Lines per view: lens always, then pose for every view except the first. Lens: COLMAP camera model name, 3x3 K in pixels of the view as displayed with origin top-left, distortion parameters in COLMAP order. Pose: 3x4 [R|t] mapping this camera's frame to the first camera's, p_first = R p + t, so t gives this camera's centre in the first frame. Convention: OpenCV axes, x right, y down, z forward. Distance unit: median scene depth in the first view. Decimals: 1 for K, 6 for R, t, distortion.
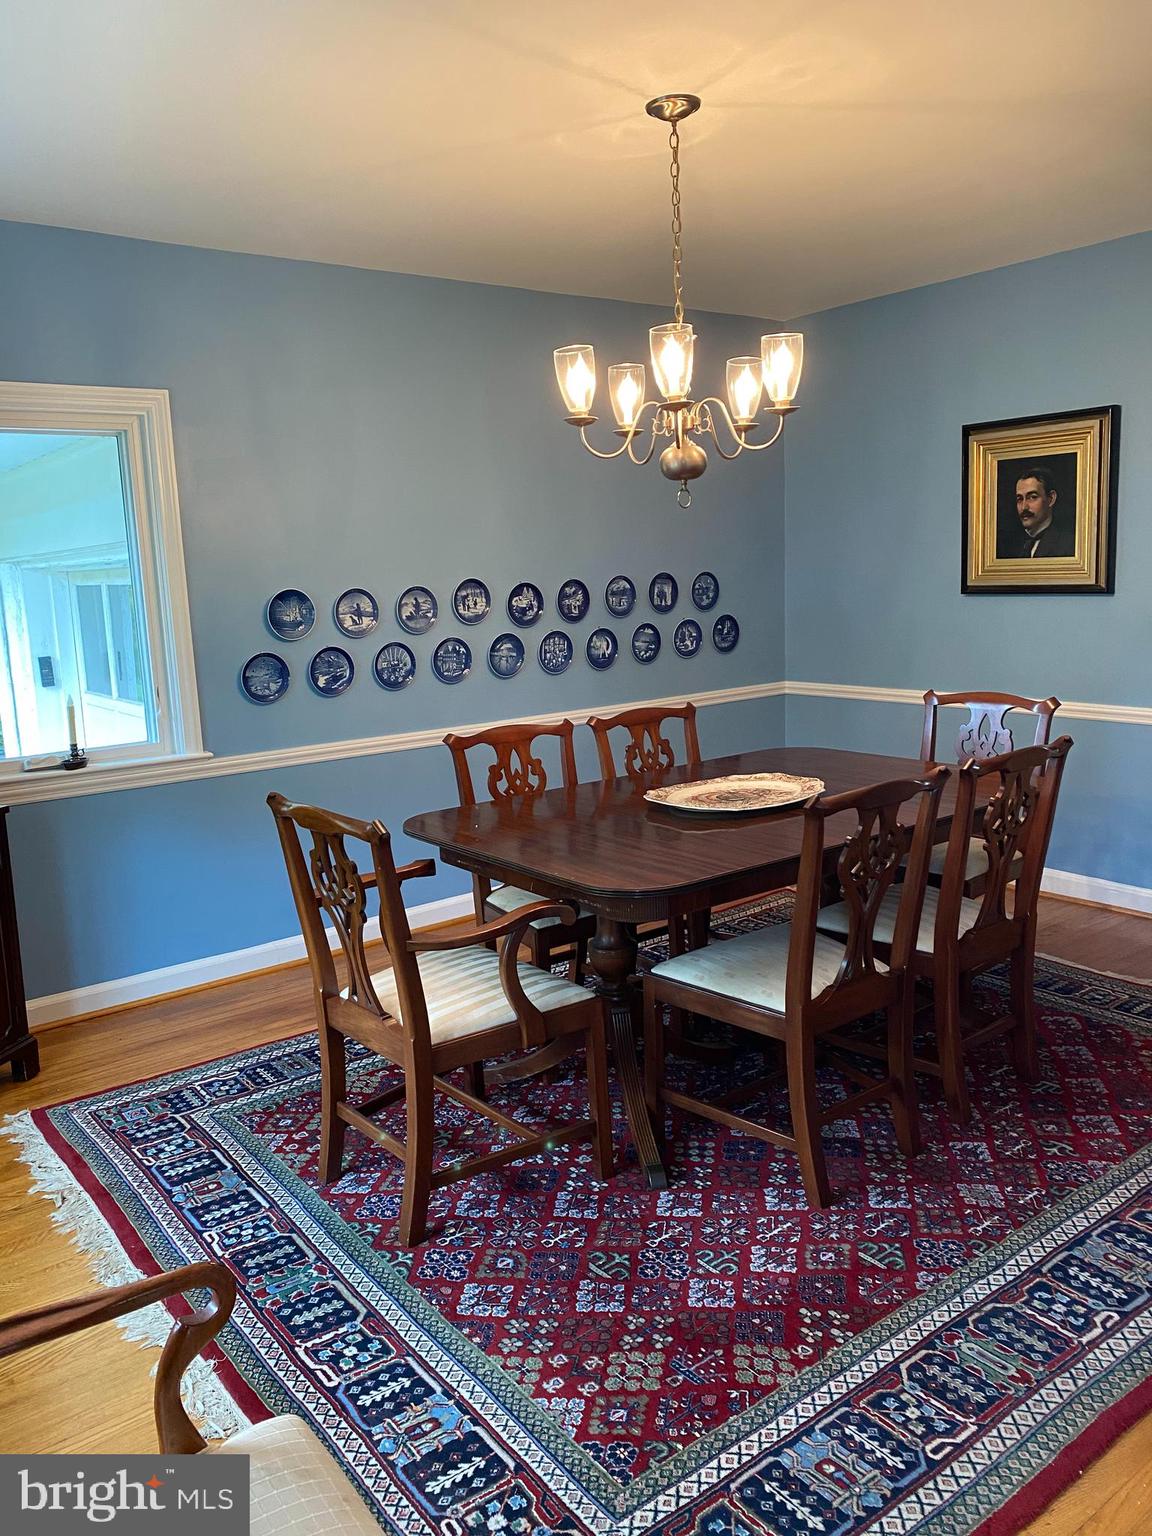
lens RADIAL K [[1163.4, 0, 572.8], [0, 1163.4, 768.0], [0, 0, 1]] dist [0.026208, -0.014611]
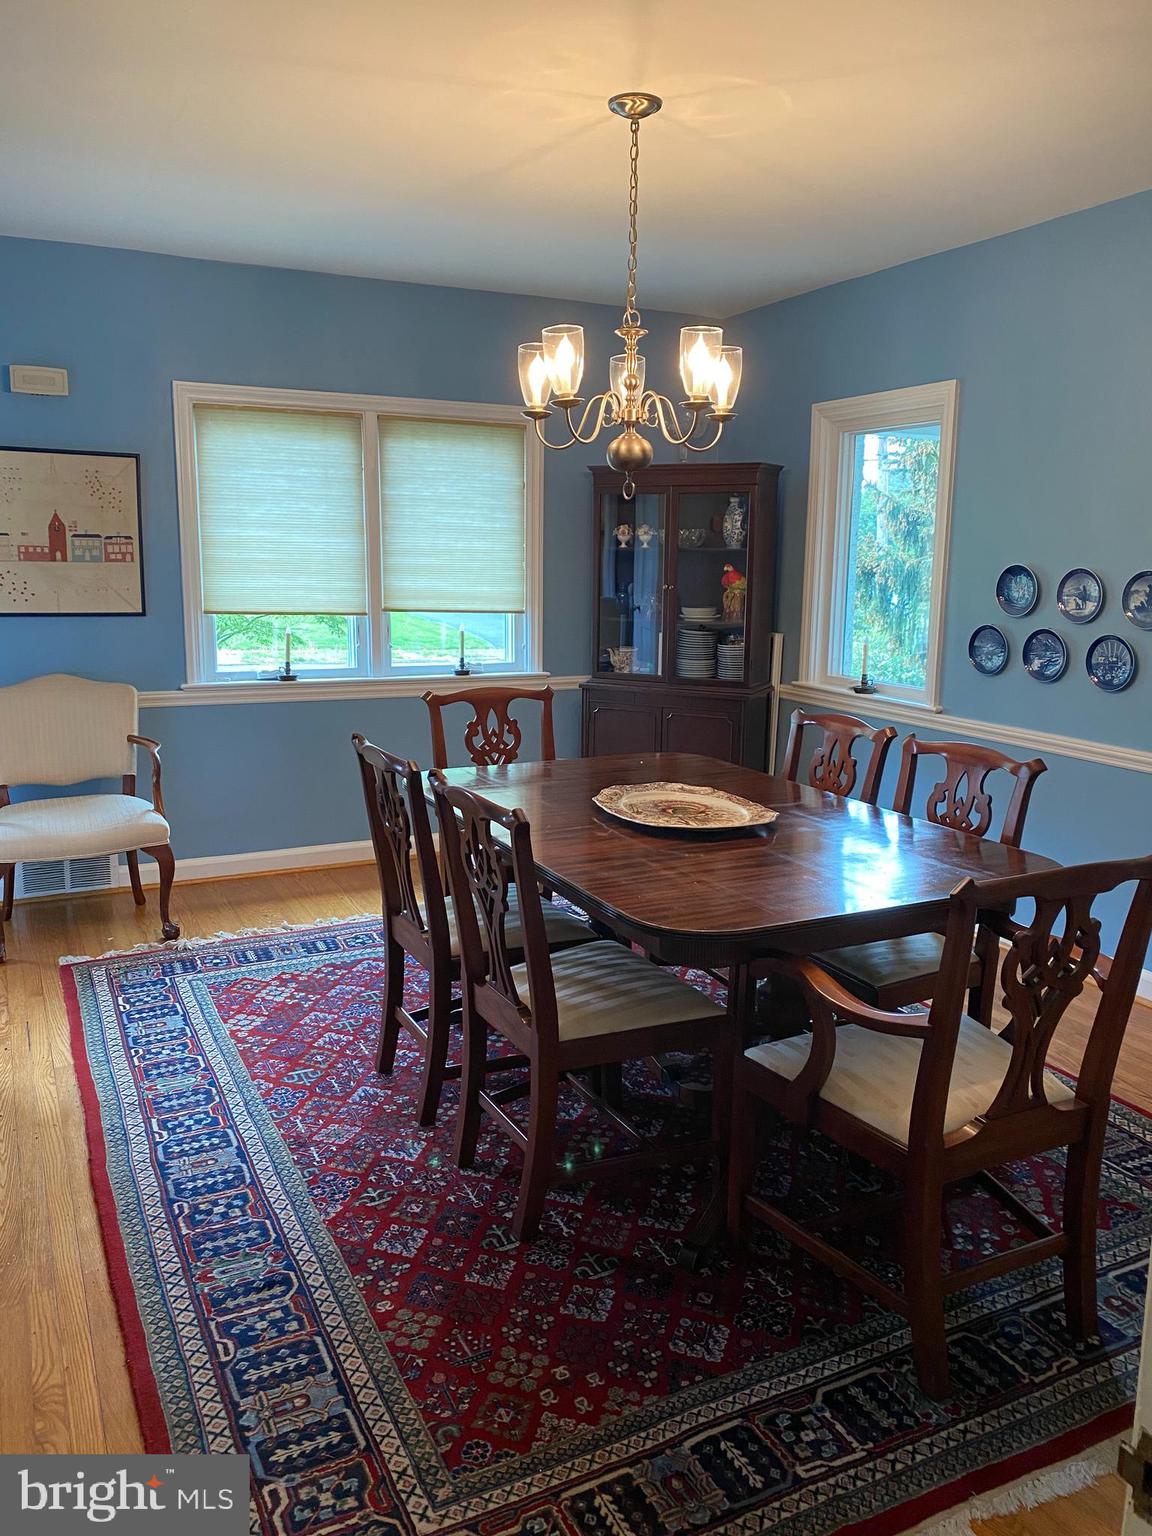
lens RADIAL K [[1163.4, 0, 573.3], [0, 1163.4, 766.3], [0, 0, 1]] dist [0.026208, -0.014611]
pose [[-0.194624, 0.221147, -0.955623, 1.441841], [-0.169832, 0.951941, 0.254884, -0.319735], [0.966063, 0.211902, -0.147713, 1.466409]]
